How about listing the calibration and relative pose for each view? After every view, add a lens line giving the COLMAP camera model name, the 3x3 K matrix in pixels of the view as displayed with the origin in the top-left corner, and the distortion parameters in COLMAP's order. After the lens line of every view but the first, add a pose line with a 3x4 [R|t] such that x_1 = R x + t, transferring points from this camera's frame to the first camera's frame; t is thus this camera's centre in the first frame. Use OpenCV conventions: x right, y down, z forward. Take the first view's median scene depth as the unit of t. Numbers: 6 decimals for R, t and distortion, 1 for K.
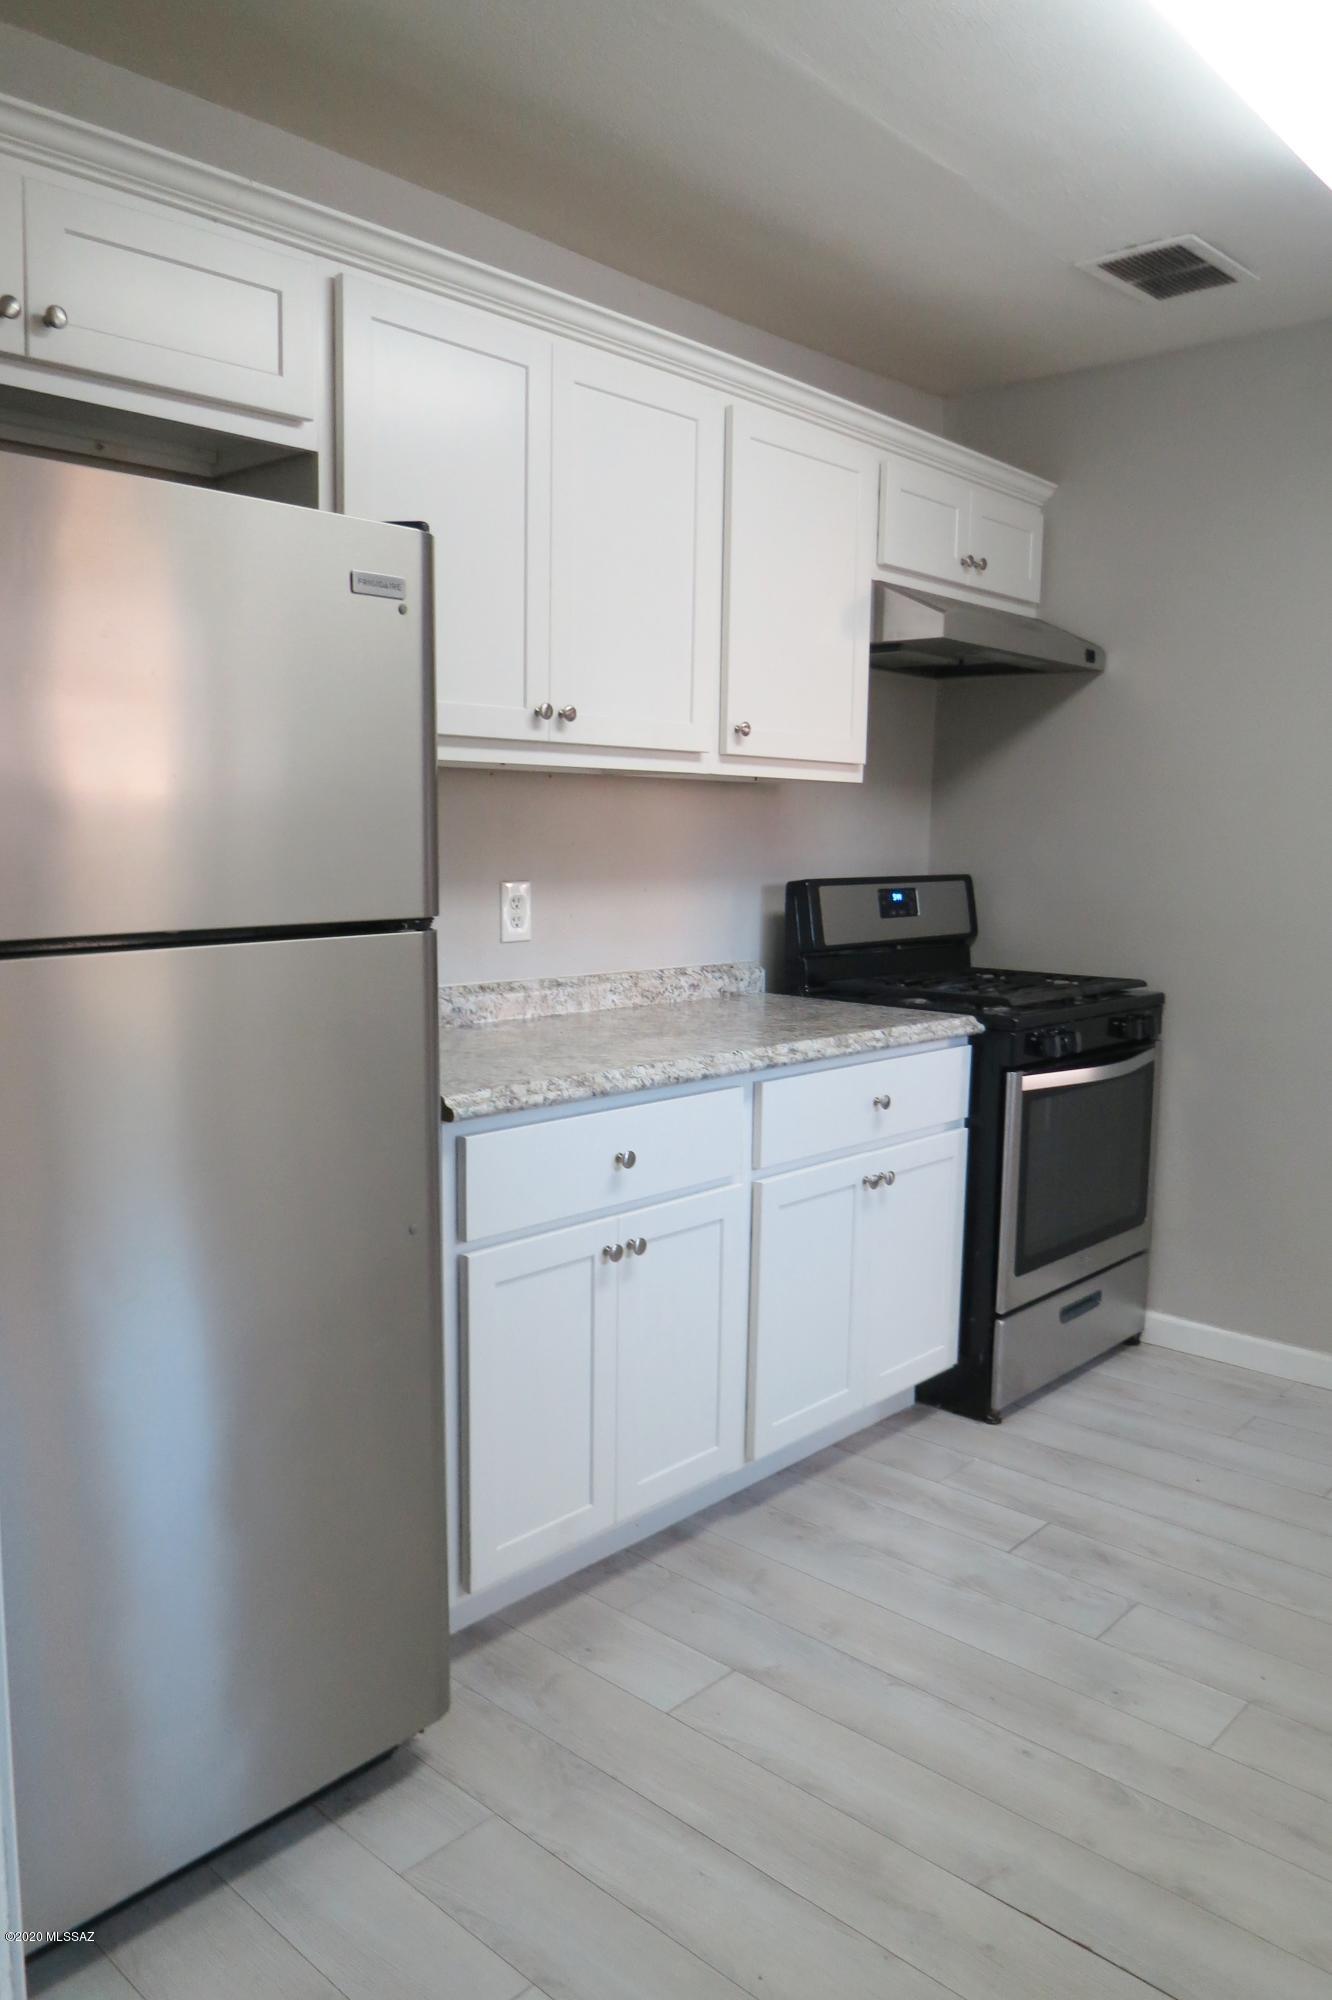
lens RADIAL K [[1439.5, 0, 650.7], [0, 1439.5, 1009.1], [0, 0, 1]] dist [-0.006426, -0.005724]
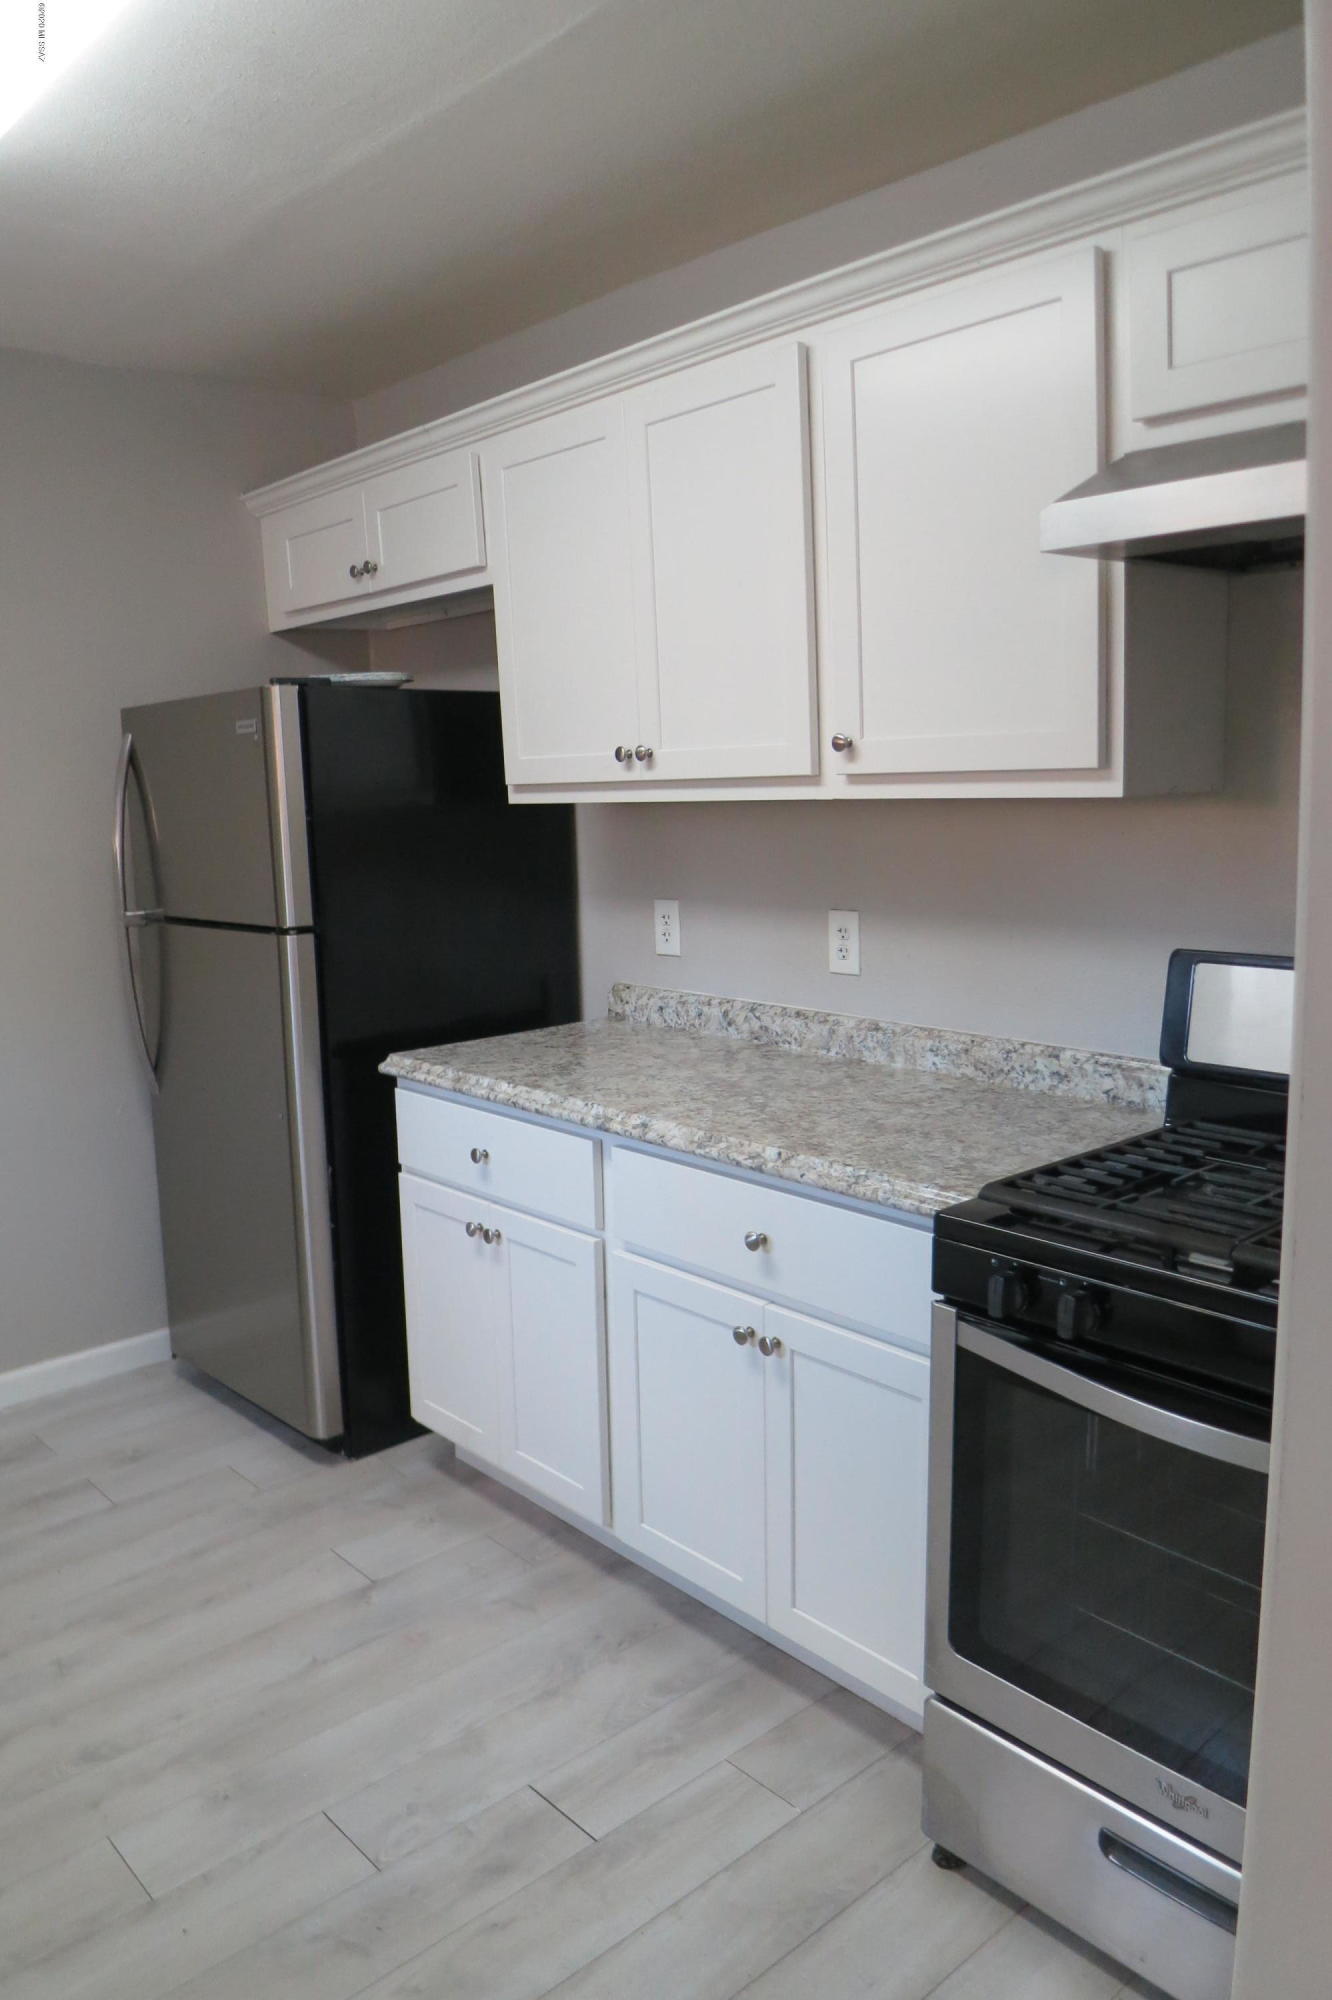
lens RADIAL K [[1439.5, 0, 660.4], [0, 1439.5, 1001.6], [0, 0, 1]] dist [-0.006426, -0.005724]
pose [[-0.088454, 0.140994, -0.986051, 0.932265], [-0.098819, 0.983806, 0.149538, -0.173597], [0.991166, 0.110668, -0.073089, 1.037128]]
